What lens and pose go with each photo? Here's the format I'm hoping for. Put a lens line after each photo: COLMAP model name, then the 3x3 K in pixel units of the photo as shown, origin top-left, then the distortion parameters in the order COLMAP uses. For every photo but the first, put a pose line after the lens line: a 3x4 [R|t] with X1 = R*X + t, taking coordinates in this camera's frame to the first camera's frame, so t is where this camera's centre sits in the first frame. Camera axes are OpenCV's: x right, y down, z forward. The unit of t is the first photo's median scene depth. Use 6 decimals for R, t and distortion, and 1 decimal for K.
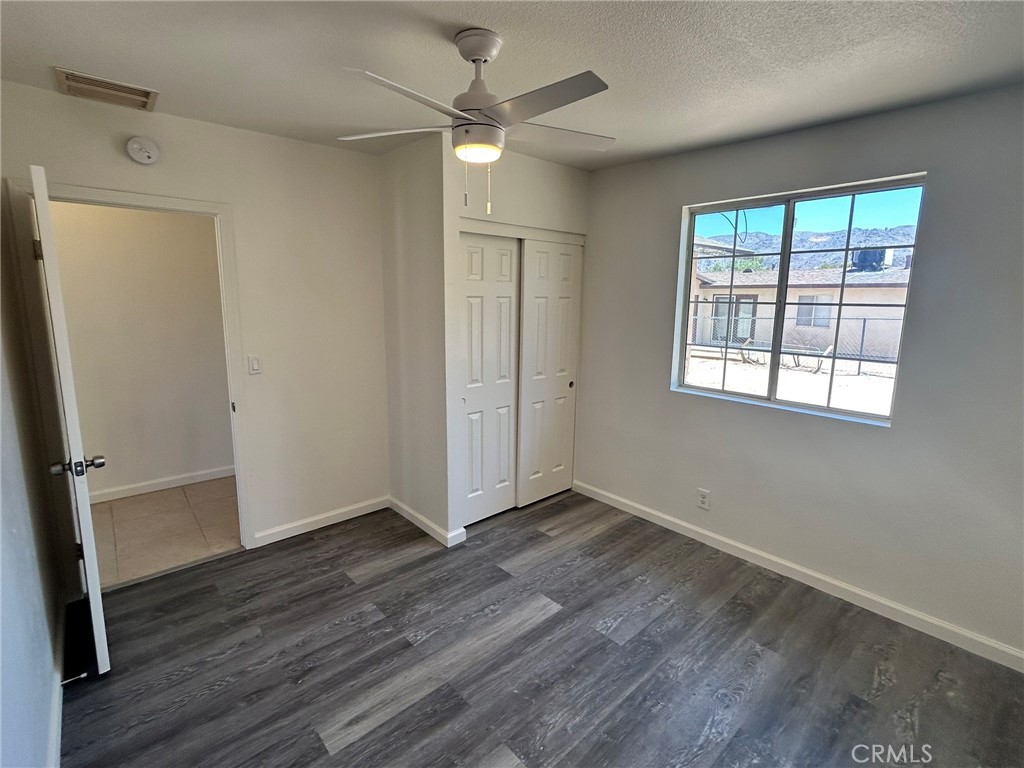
lens RADIAL K [[483.8, 0, 507.6], [0, 483.8, 374.8], [0, 0, 1]] dist [0.000220, 0.000568]
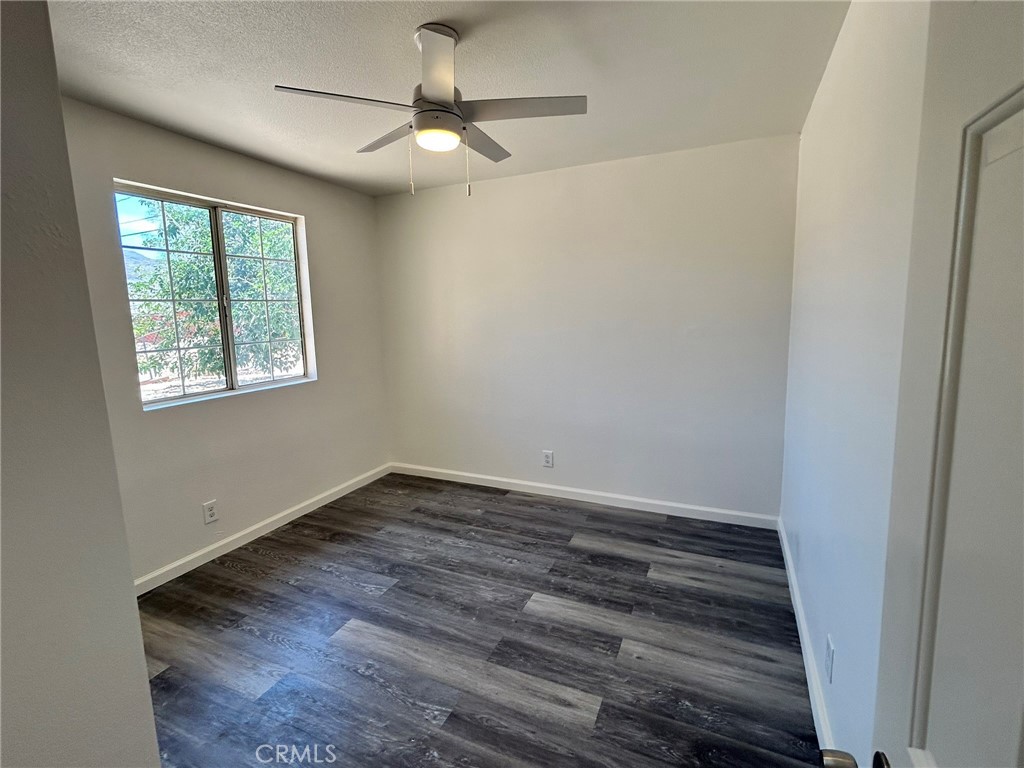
lens RADIAL K [[483.8, 0, 507.6], [0, 483.8, 374.8], [0, 0, 1]] dist [0.000220, 0.000568]
pose [[-0.407750, -0.122405, 0.904852, -0.934490], [0.169513, 0.963600, 0.206739, -0.135444], [-0.897221, 0.237682, -0.372159, 1.135049]]
